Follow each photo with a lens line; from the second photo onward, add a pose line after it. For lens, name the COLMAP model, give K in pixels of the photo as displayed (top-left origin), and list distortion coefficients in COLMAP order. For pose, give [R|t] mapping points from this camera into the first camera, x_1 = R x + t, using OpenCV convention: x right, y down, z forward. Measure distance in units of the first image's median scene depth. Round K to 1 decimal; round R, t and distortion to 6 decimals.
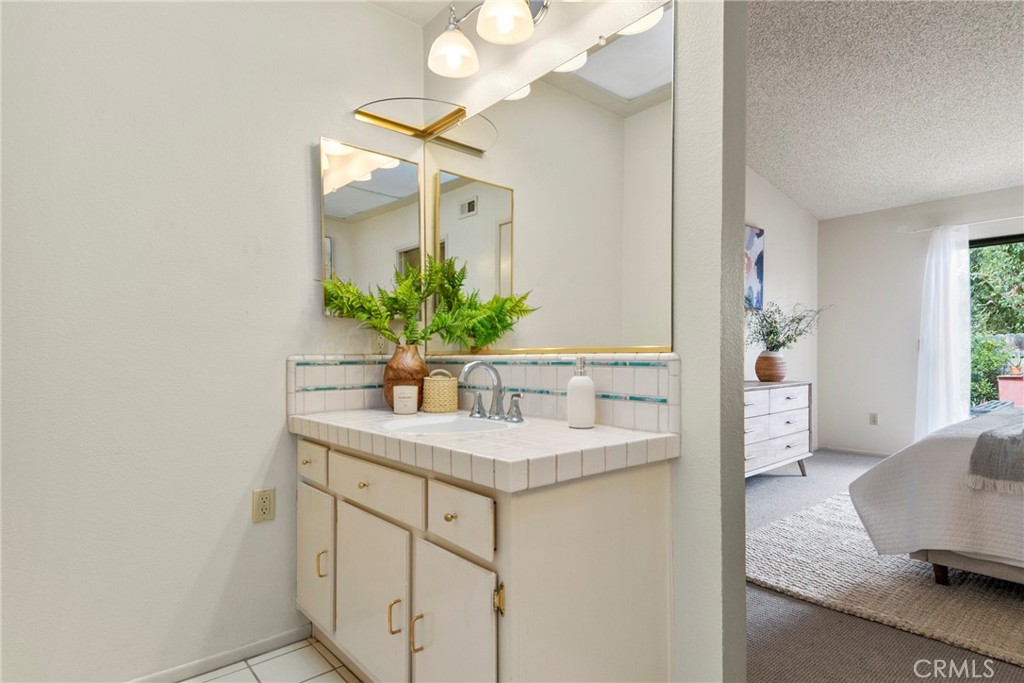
lens RADIAL K [[548.2, 0, 512.5], [0, 548.2, 347.1], [0, 0, 1]] dist [0.011833, -0.009520]
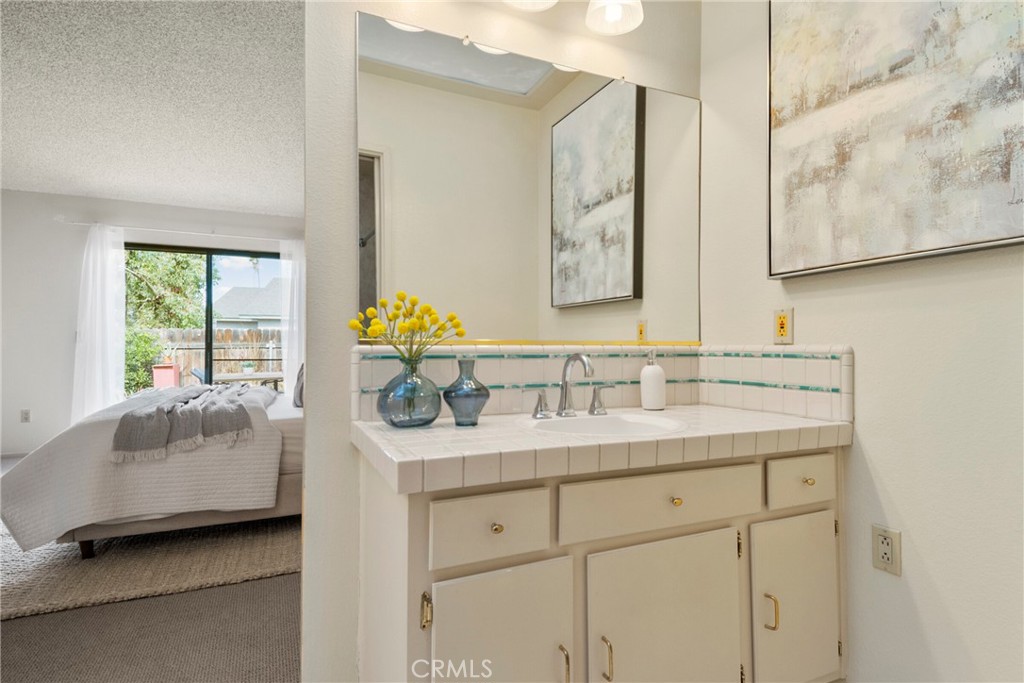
lens RADIAL K [[548.2, 0, 514.9], [0, 548.2, 345.4], [0, 0, 1]] dist [0.011833, -0.009520]
pose [[0.264081, 0.004416, 0.964490, -0.023347], [-0.015928, 0.999873, -0.000217, -0.000357], [-0.964369, -0.015305, 0.264118, -0.047920]]
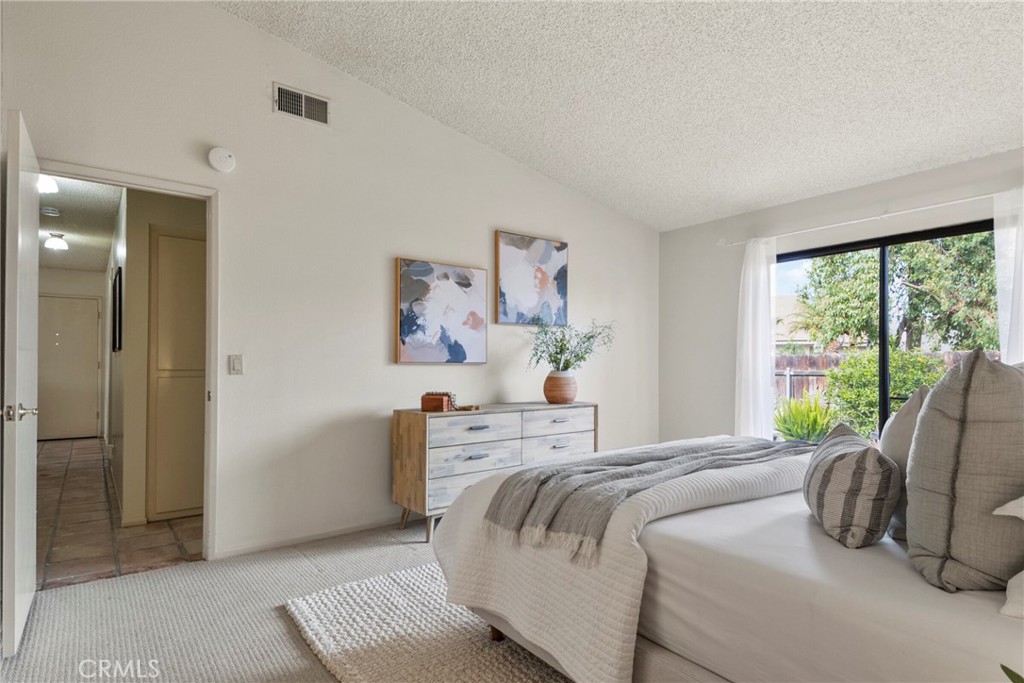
lens RADIAL K [[548.2, 0, 512.5], [0, 548.2, 345.3], [0, 0, 1]] dist [0.011833, -0.009520]
pose [[0.998695, 0.005812, -0.050732, 0.444782], [-0.007014, 0.999698, -0.023531, -0.013578], [0.050580, 0.023856, 0.998435, 0.050406]]
